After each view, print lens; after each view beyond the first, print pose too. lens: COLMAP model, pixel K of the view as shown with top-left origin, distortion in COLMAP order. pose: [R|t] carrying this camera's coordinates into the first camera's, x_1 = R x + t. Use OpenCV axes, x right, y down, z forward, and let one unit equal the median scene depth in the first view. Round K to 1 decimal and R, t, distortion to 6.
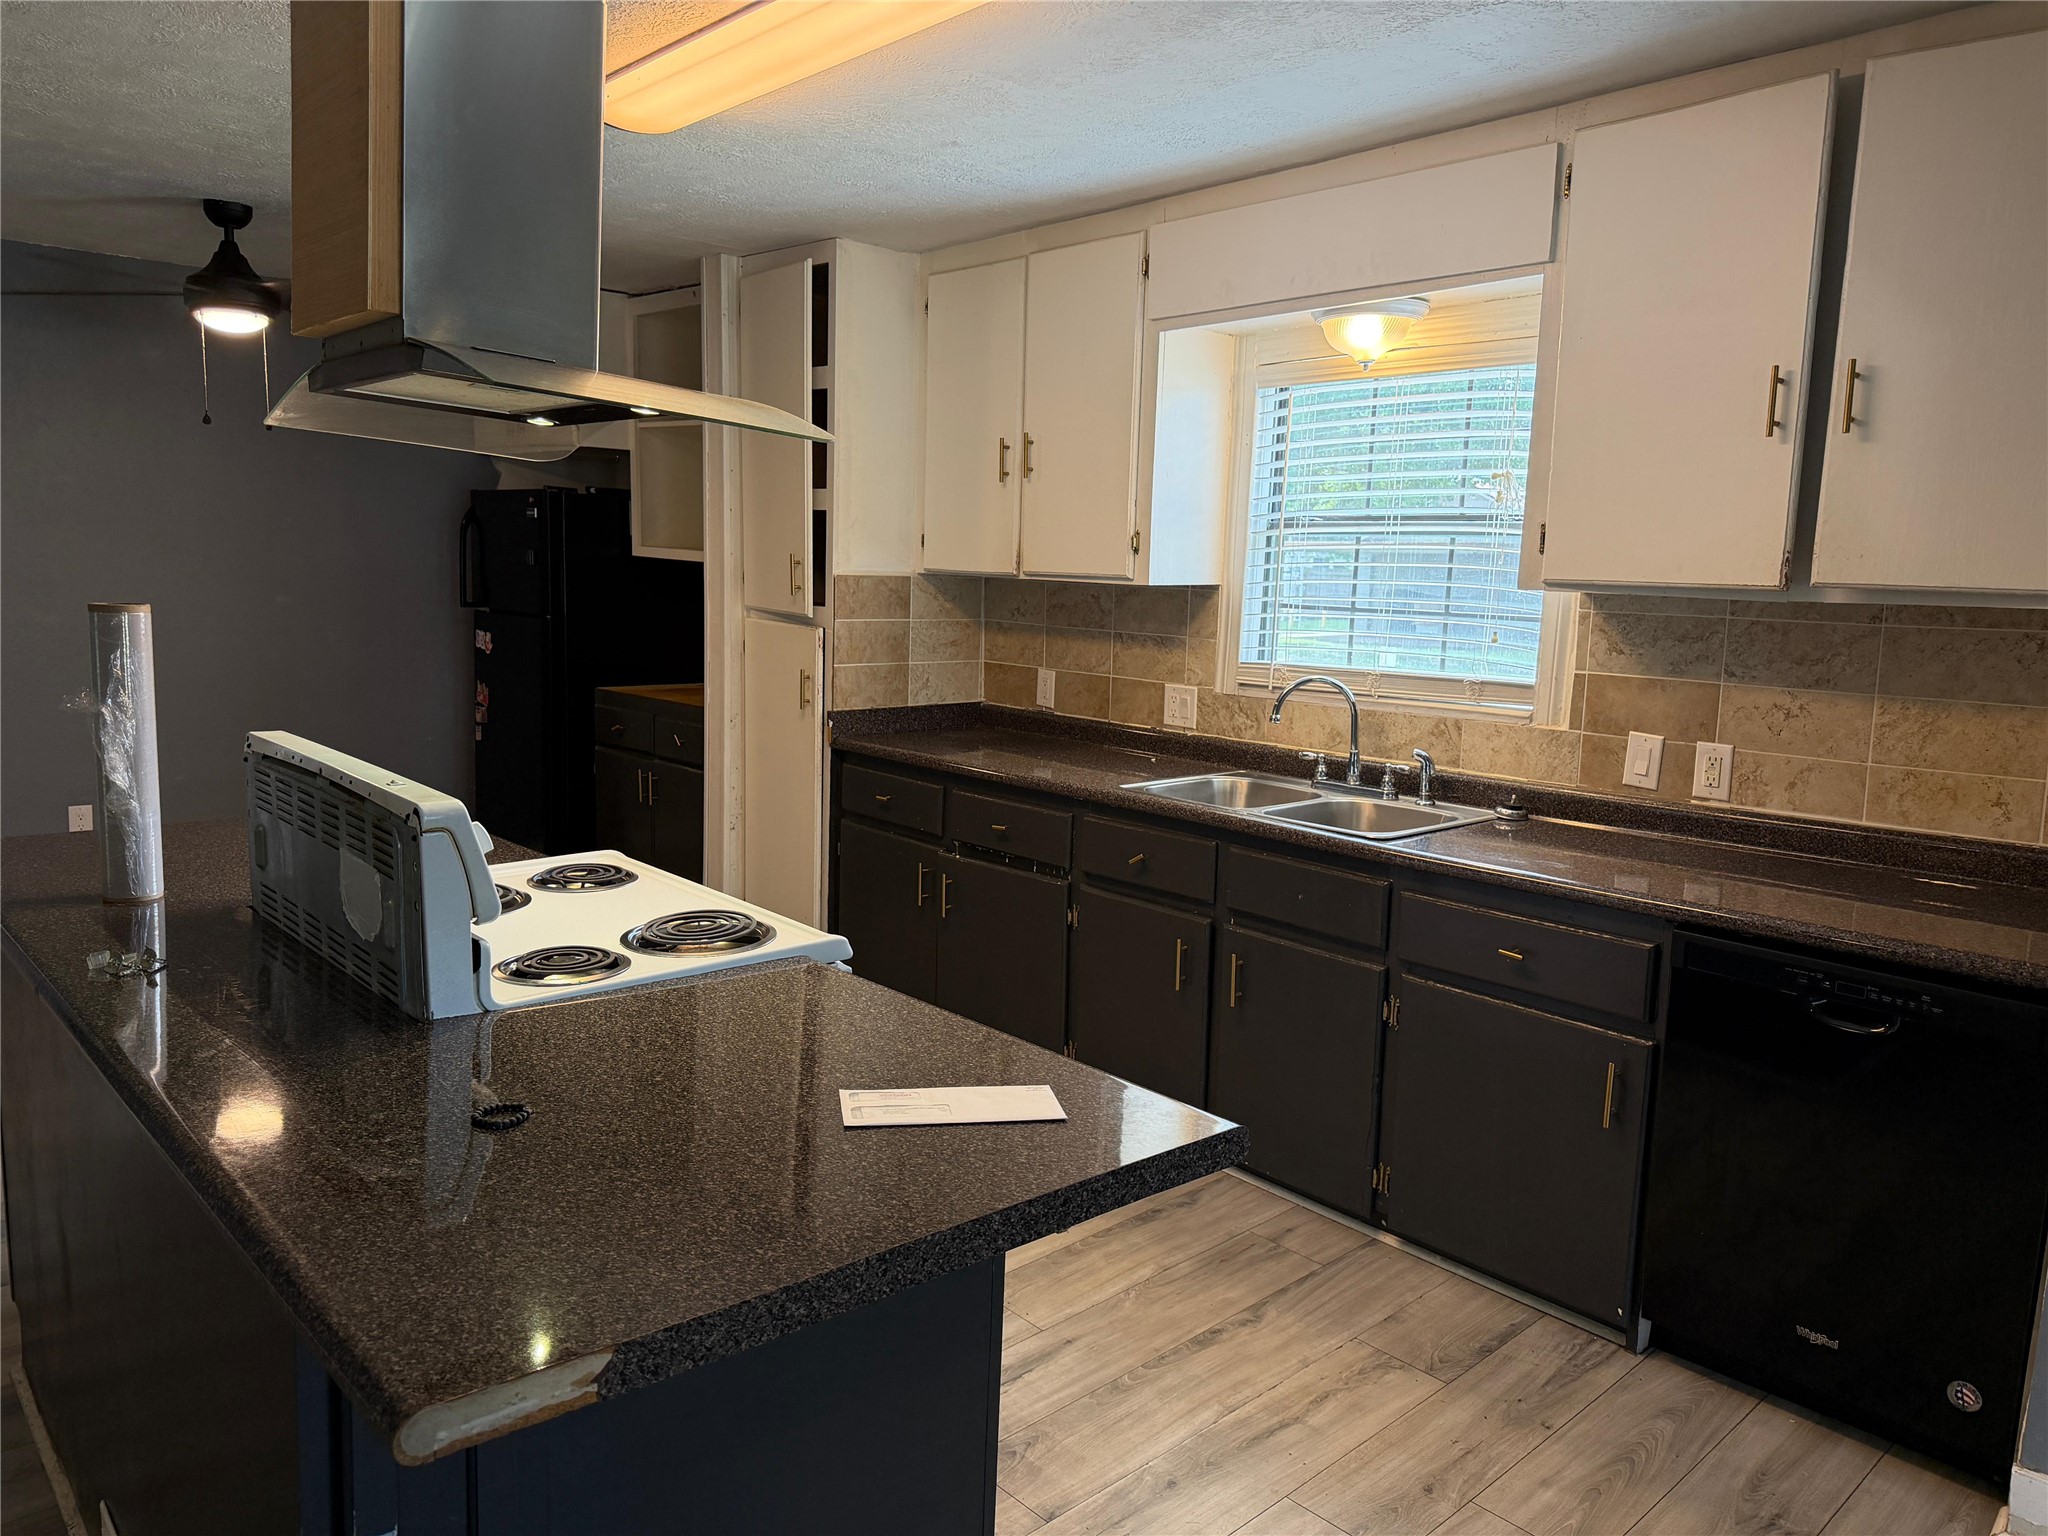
lens RADIAL K [[1438.9, 0, 1024.0], [0, 1438.9, 768.0], [0, 0, 1]] dist [-0.024279, -0.002262]
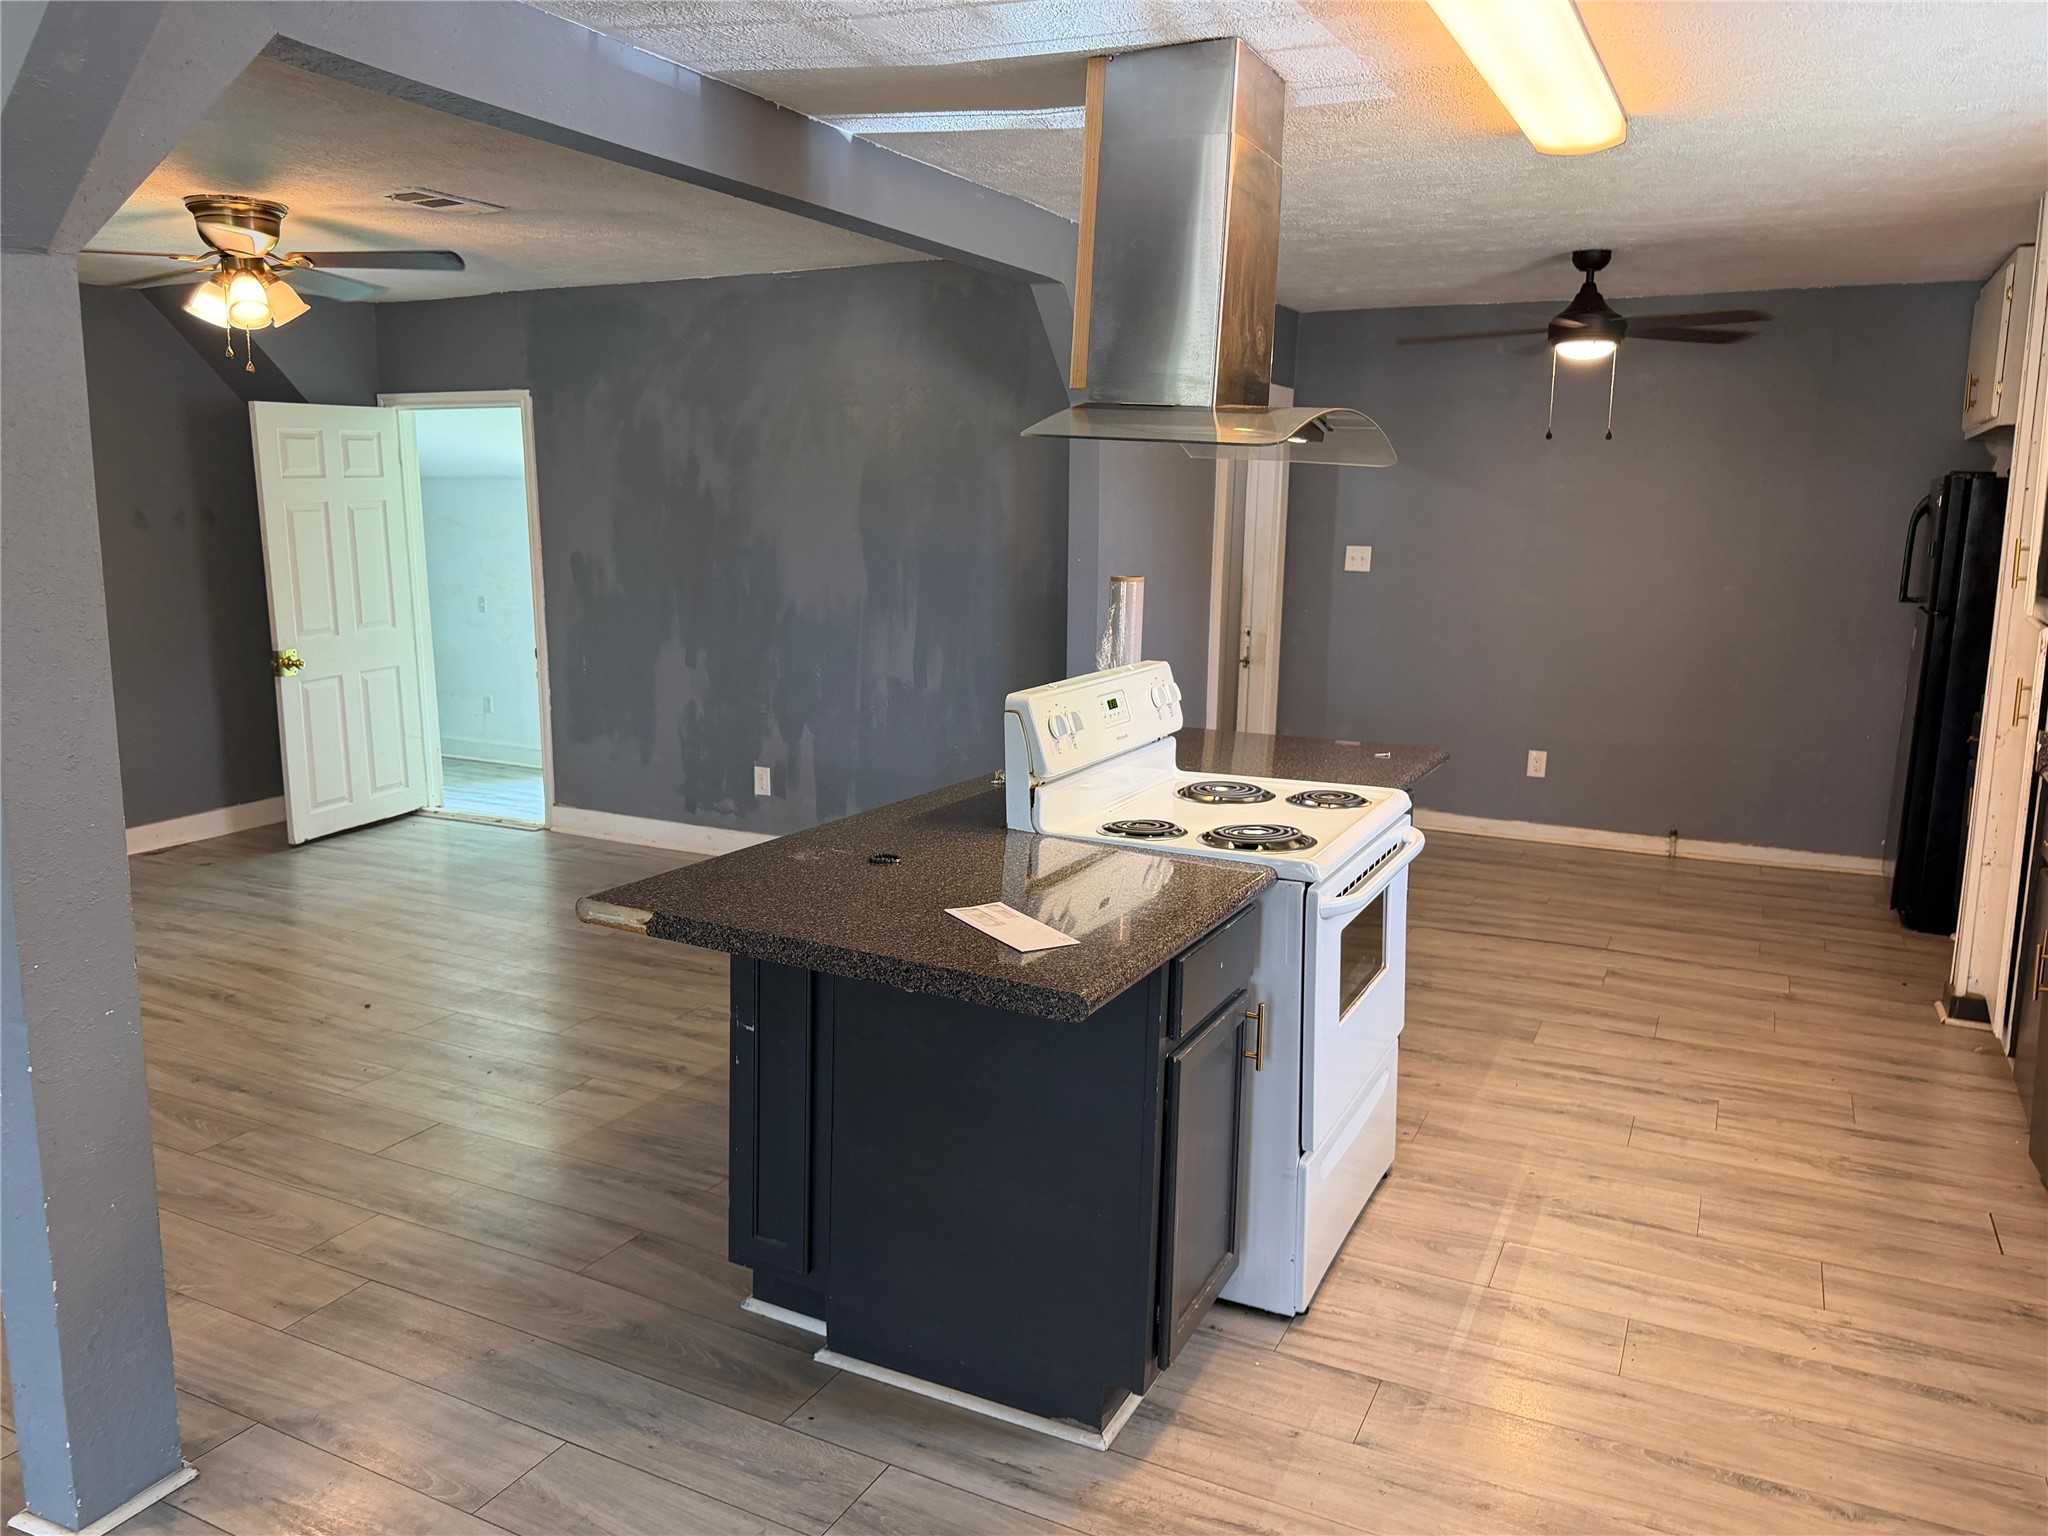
lens RADIAL K [[1438.9, 0, 1024.0], [0, 1438.9, 768.0], [0, 0, 1]] dist [-0.024279, -0.002262]
pose [[0.332754, 0.134407, -0.933386, 0.456826], [-0.134643, 0.986421, 0.094043, -0.019348], [0.933352, 0.094381, 0.346332, 0.185830]]
